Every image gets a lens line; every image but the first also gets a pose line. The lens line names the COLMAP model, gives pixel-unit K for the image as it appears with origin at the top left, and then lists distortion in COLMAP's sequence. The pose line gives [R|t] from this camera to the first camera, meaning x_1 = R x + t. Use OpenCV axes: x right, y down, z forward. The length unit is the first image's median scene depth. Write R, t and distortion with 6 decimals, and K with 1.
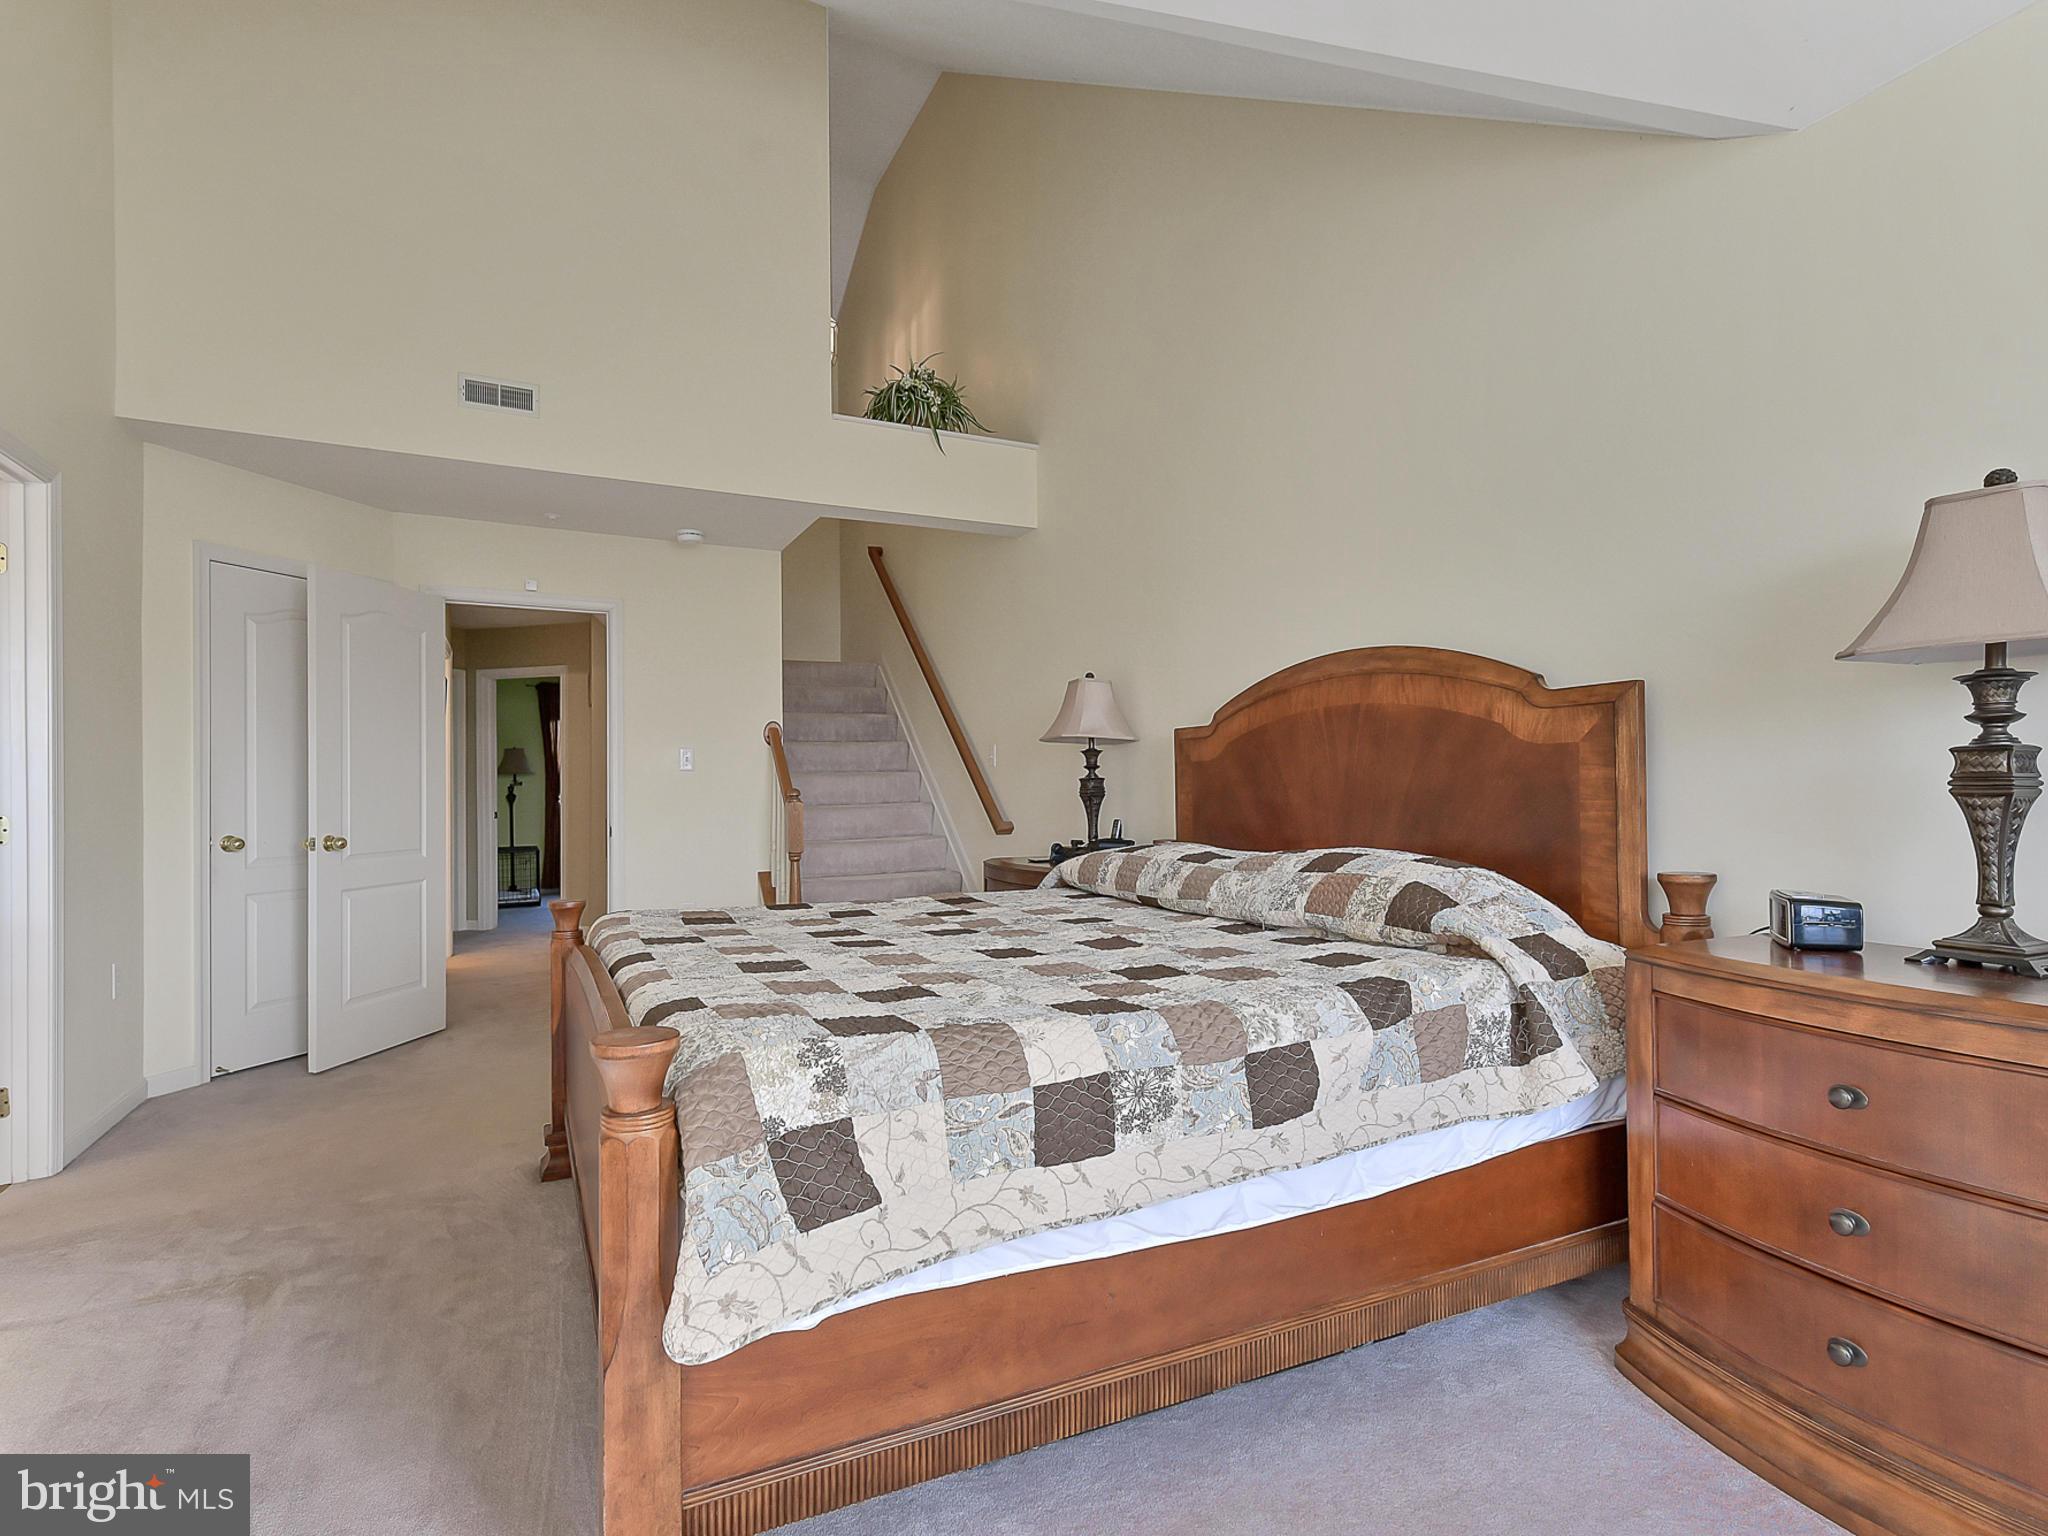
lens RADIAL K [[989.3, 0, 1024.0], [0, 989.3, 768.0], [0, 0, 1]] dist [0.000206, 0.000018]
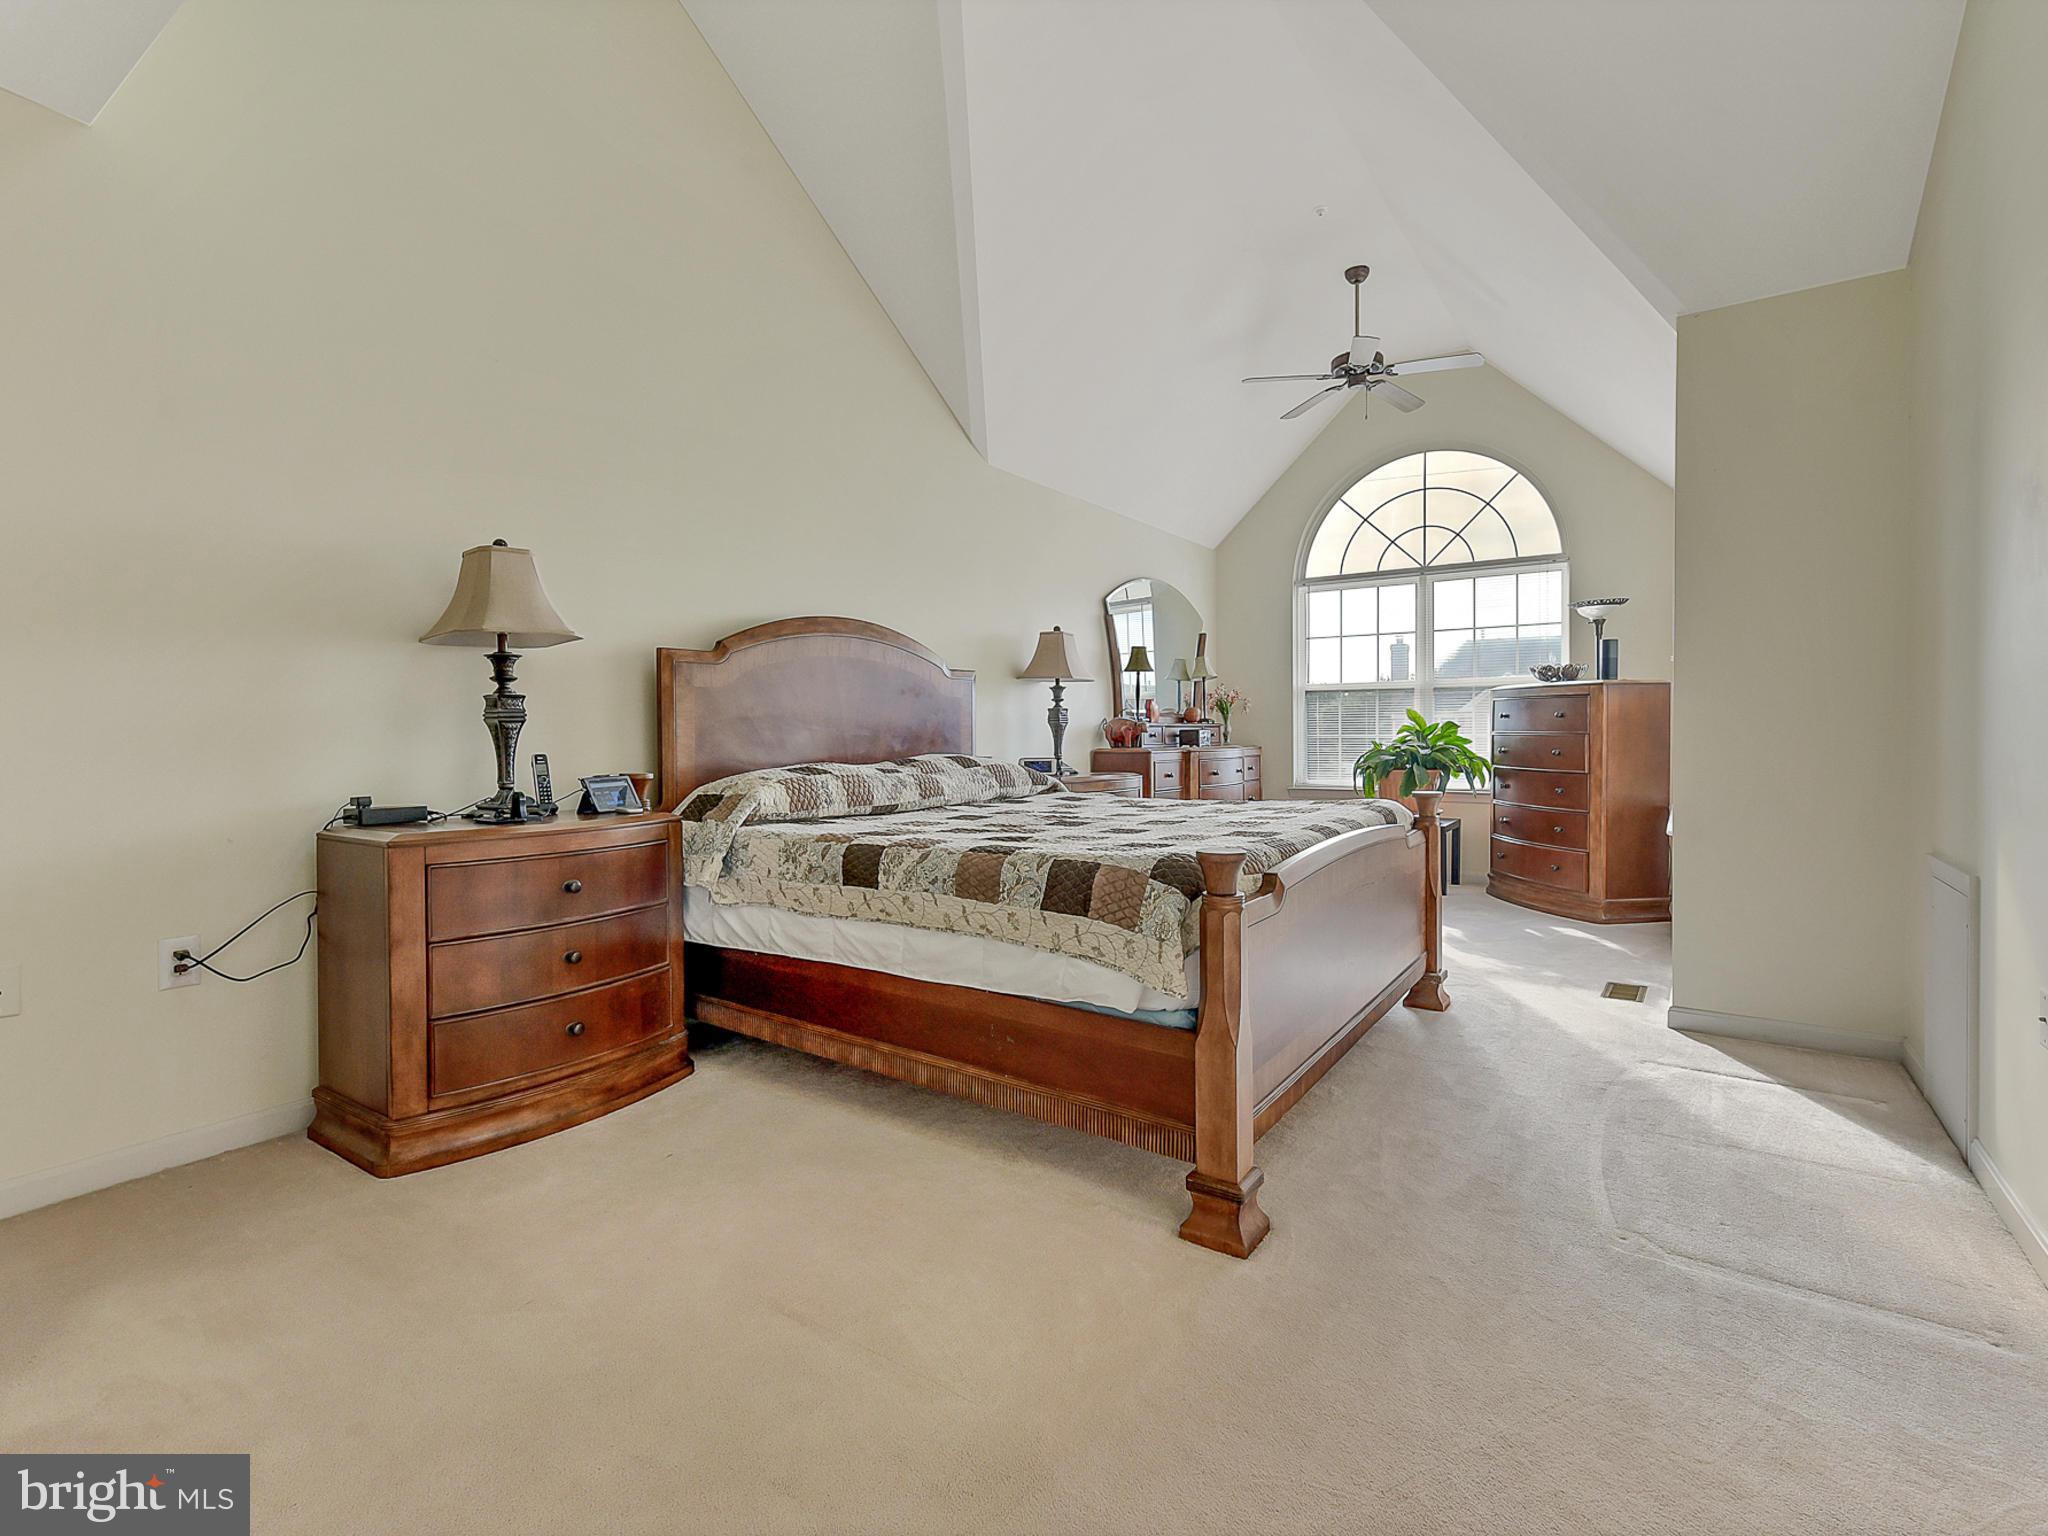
lens RADIAL K [[989.3, 0, 1024.0], [0, 989.3, 768.0], [0, 0, 1]] dist [0.000206, 0.000018]
pose [[-0.498128, -0.027651, 0.866663, -0.723302], [-0.015900, 0.999615, 0.022754, 0.040258], [-0.866958, -0.002445, -0.498375, 1.055897]]
